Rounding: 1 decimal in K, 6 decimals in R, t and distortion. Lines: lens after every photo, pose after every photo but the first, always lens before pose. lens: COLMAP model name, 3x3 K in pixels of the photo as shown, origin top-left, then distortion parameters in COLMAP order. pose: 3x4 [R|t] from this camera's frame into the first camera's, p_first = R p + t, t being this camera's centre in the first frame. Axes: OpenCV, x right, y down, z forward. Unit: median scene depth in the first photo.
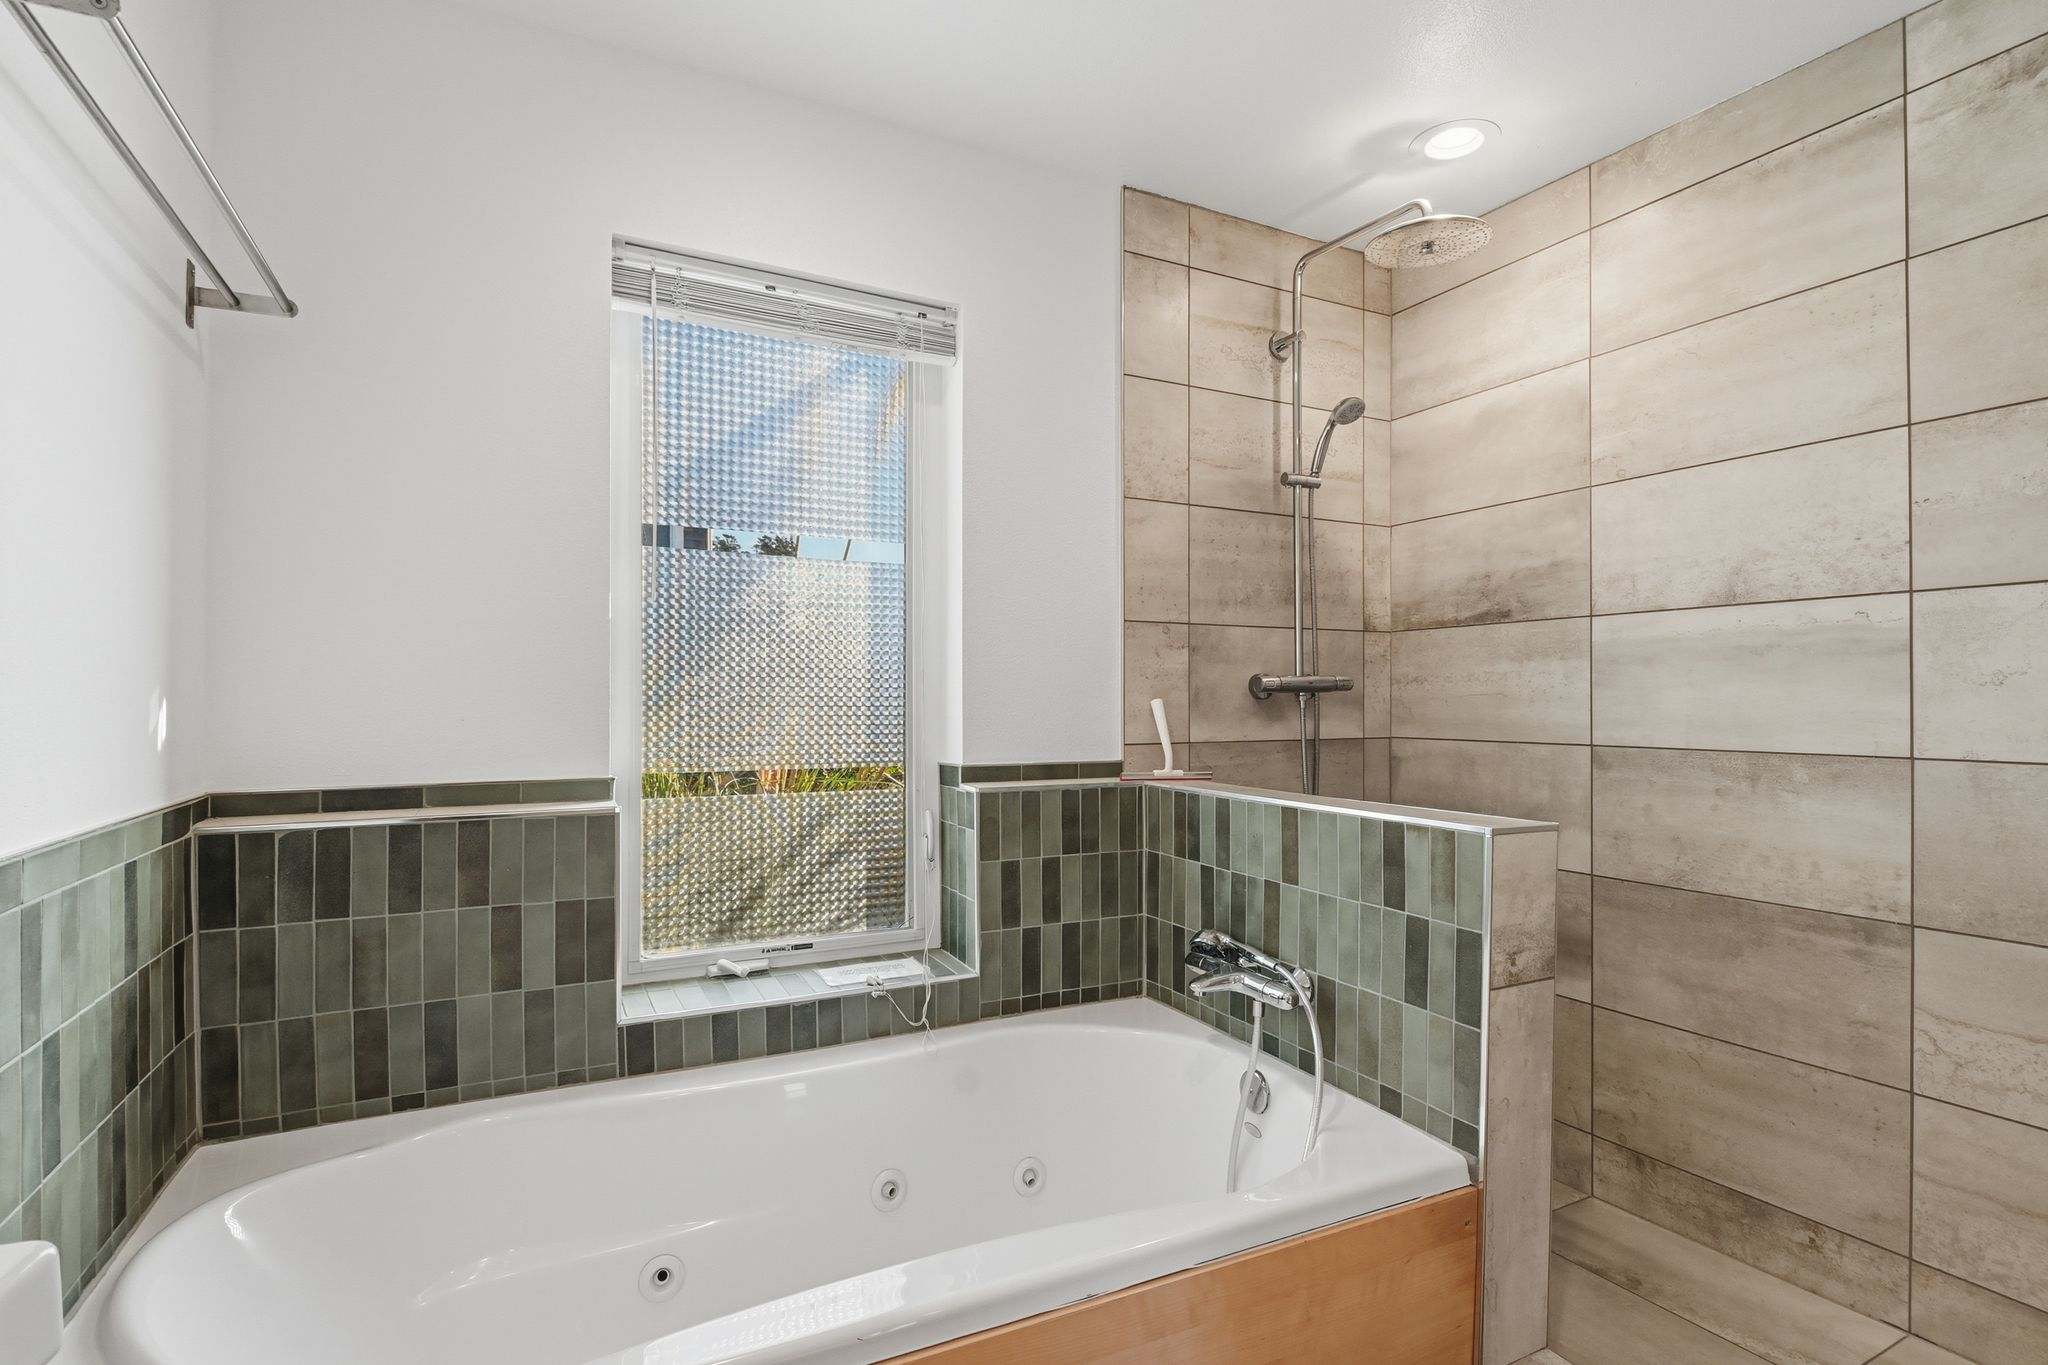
lens RADIAL K [[1001.8, 0, 1023.3], [0, 1001.8, 689.5], [0, 0, 1]] dist [0.007842, -0.016457]
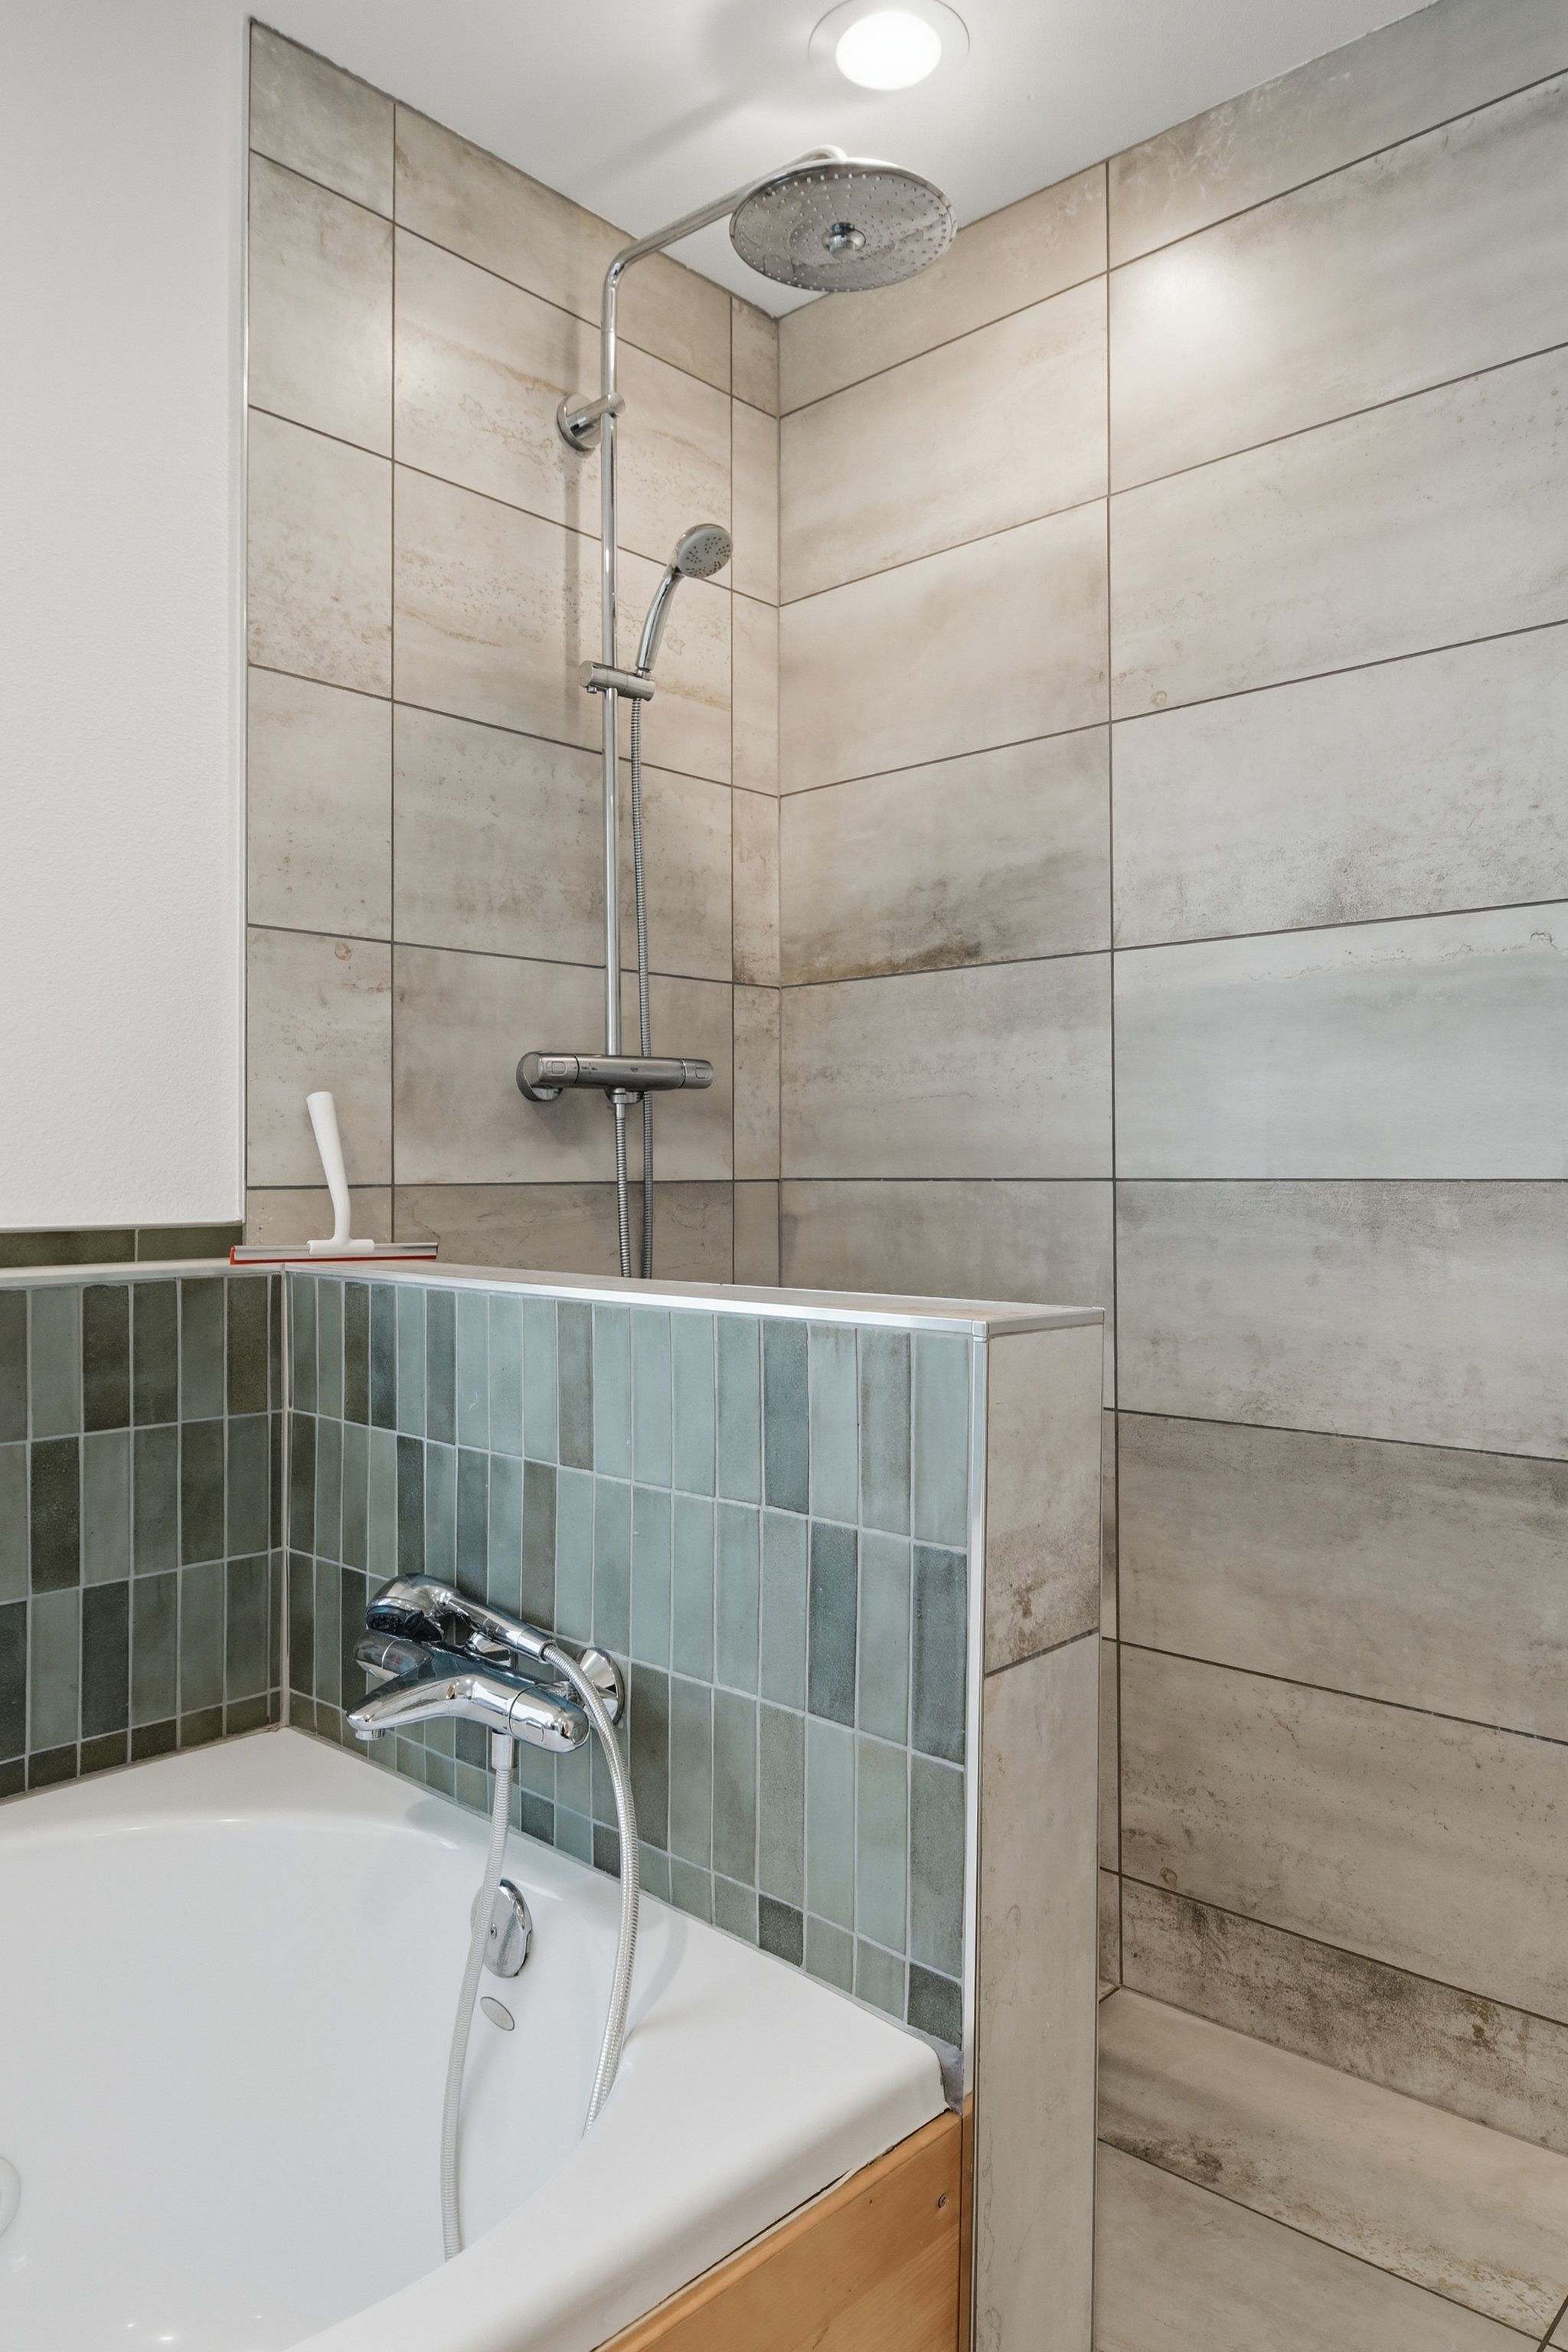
lens RADIAL K [[1548.5, 0, 758.6], [0, 1548.5, 1135.6], [0, 0, 1]] dist [-0.004067, 0.000468]
pose [[0.944029, 0.001719, 0.329859, 0.102053], [0.002613, 0.999916, -0.012690, 0.046546], [-0.329853, 0.012842, 0.943945, 0.274542]]
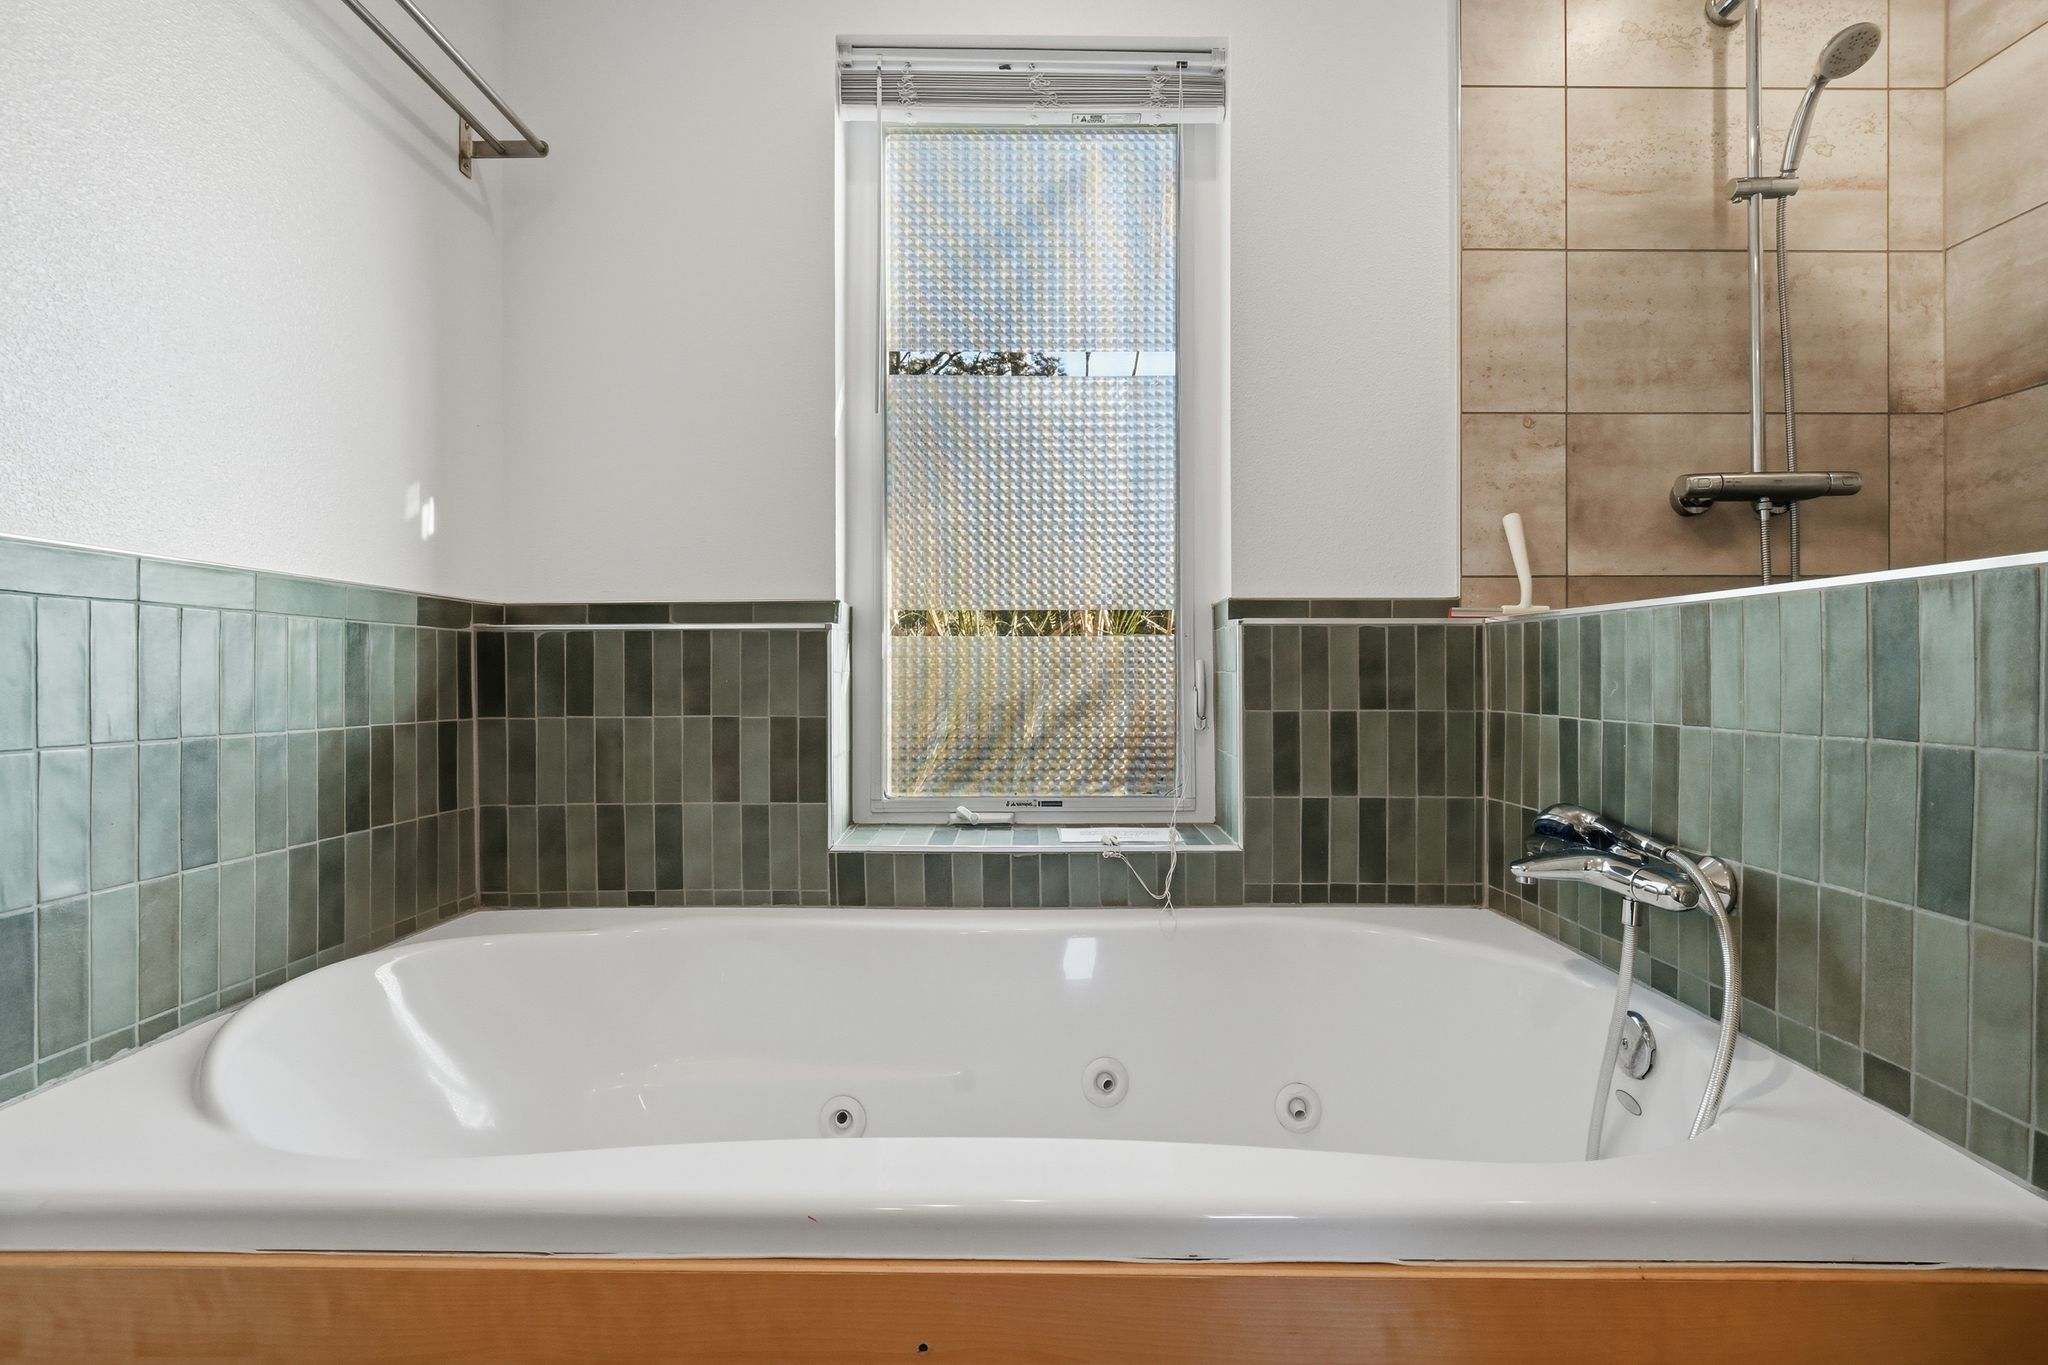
lens RADIAL K [[910.2, 0, 1032.2], [0, 910.2, 684.0], [0, 0, 1]] dist [0.001405, -0.001924]
pose [[0.892415, -0.001128, -0.451214, 0.140805], [0.005750, 0.999944, 0.008873, 0.148517], [0.451179, -0.010513, 0.892372, 0.276454]]
